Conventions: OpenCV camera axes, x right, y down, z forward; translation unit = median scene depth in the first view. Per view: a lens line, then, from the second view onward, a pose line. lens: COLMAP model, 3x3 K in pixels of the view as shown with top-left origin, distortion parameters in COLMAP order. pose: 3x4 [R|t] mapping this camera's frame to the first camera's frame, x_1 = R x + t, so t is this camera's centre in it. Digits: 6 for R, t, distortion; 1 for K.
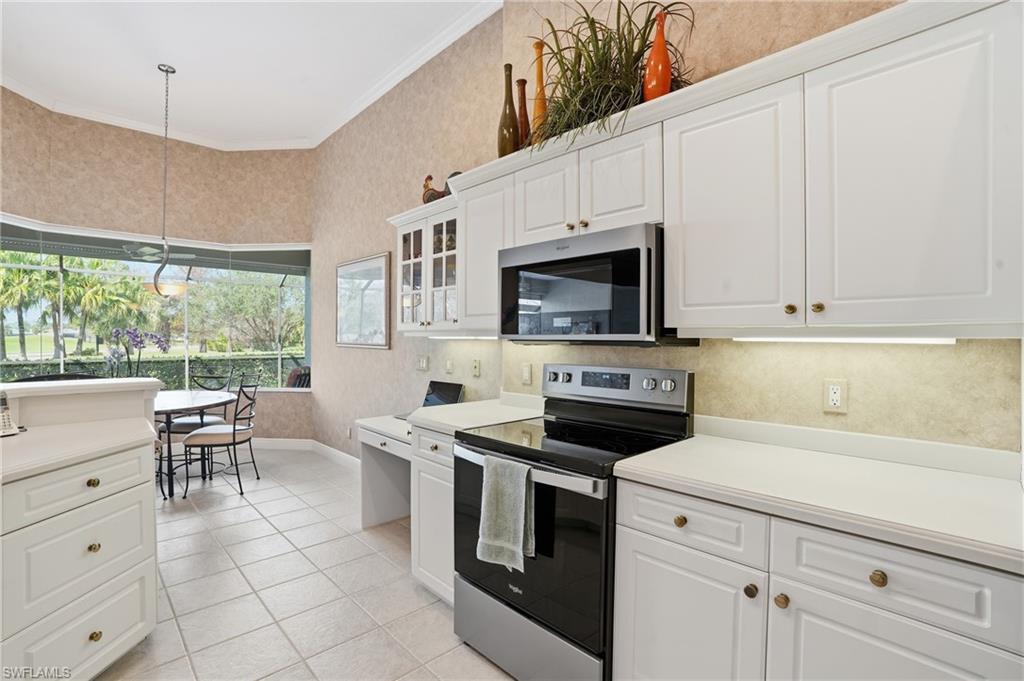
lens RADIAL K [[472.3, 0, 508.3], [0, 472.3, 339.6], [0, 0, 1]] dist [-0.068847, 0.025311]
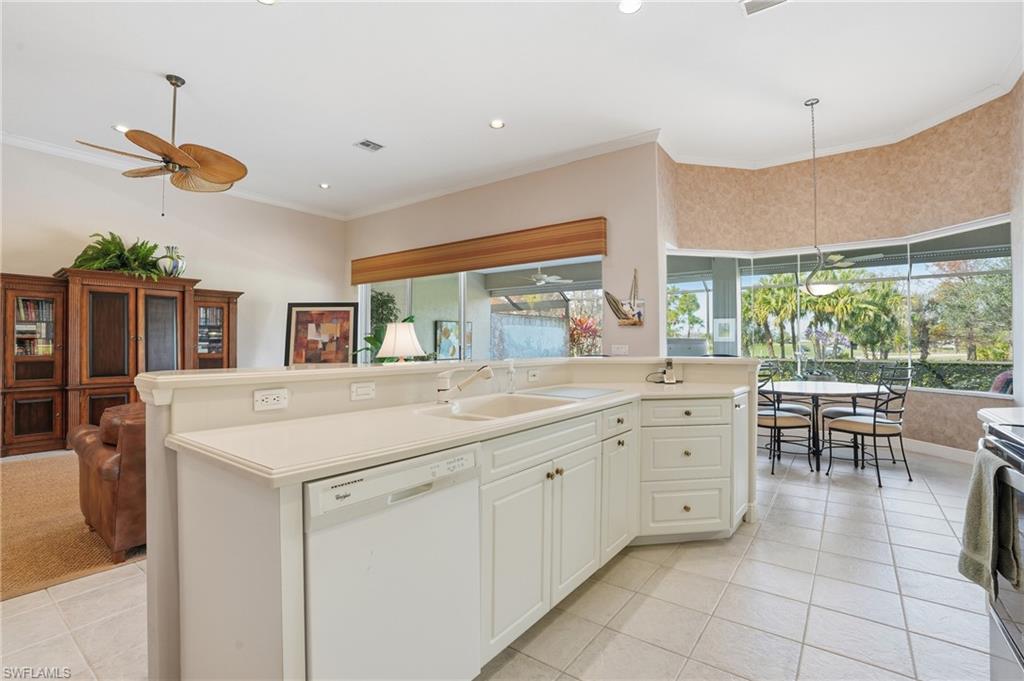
lens RADIAL K [[472.3, 0, 508.3], [0, 472.3, 339.6], [0, 0, 1]] dist [-0.068847, 0.025311]
pose [[0.170842, -0.013584, -0.985205, 0.223429], [-0.002555, 0.999895, -0.014229, 0.027957], [0.985295, 0.004948, 0.170789, 0.028837]]
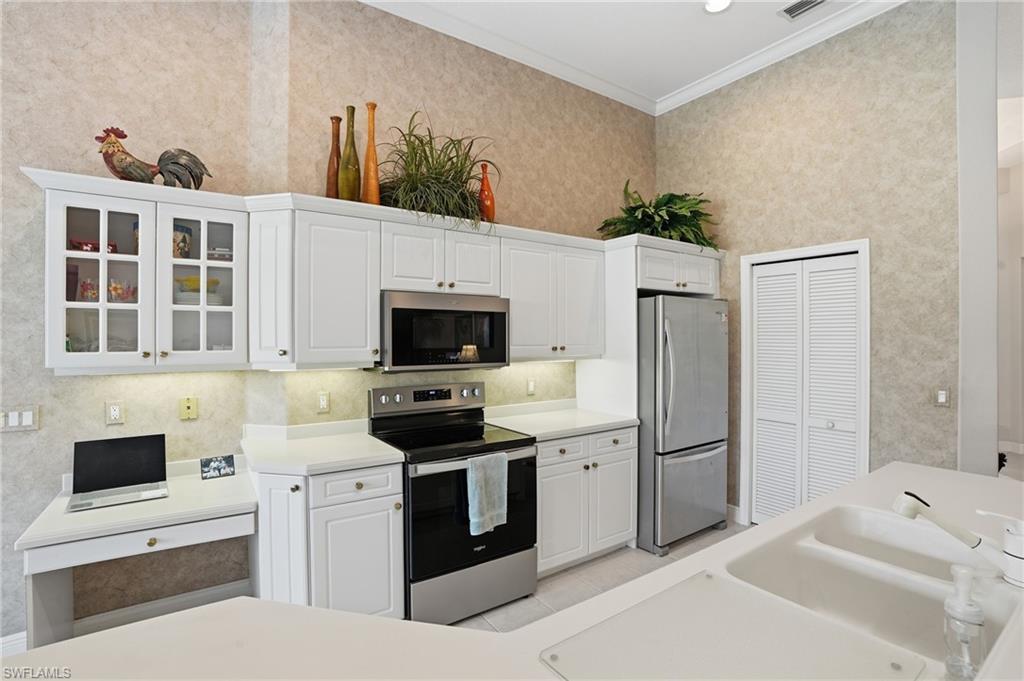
lens RADIAL K [[472.3, 0, 508.3], [0, 472.3, 339.6], [0, 0, 1]] dist [-0.068847, 0.025311]
pose [[0.165756, -0.005196, 0.986153, -0.519048], [0.008973, 0.999953, 0.003761, -0.037238], [-0.986126, 0.008225, 0.165795, 0.257915]]
